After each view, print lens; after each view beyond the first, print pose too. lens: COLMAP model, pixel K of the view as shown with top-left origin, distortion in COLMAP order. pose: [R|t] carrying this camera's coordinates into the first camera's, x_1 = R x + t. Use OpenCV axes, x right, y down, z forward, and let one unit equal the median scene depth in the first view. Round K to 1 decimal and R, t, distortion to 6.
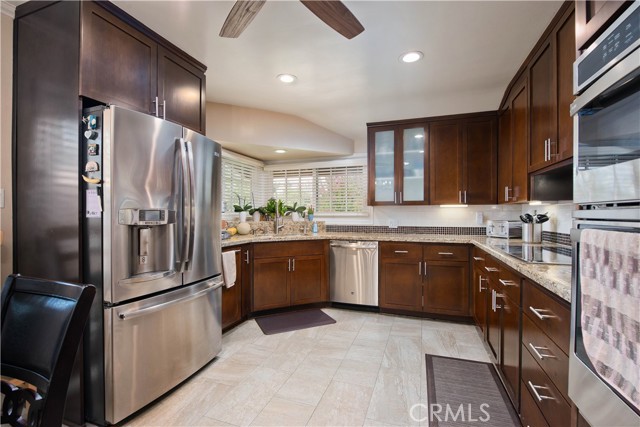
lens RADIAL K [[299.5, 0, 320.7], [0, 299.5, 218.5], [0, 0, 1]] dist [-0.001308, -0.000138]
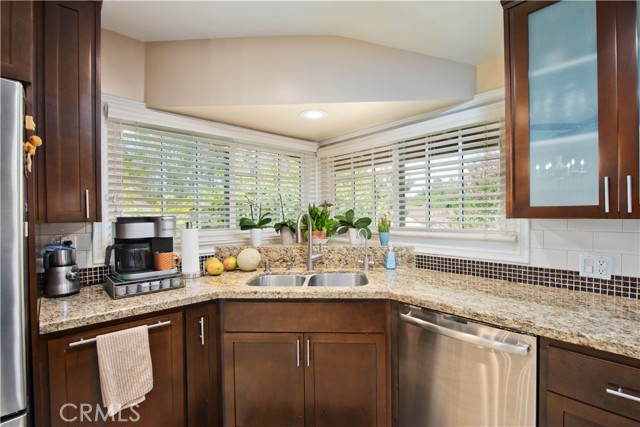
lens RADIAL K [[299.5, 0, 320.7], [0, 299.5, 218.5], [0, 0, 1]] dist [-0.001308, -0.000138]
pose [[0.880591, -0.002363, -0.473872, 0.133958], [0.004621, 0.999983, 0.003601, -0.046369], [0.473855, -0.005361, 0.880586, 0.580084]]
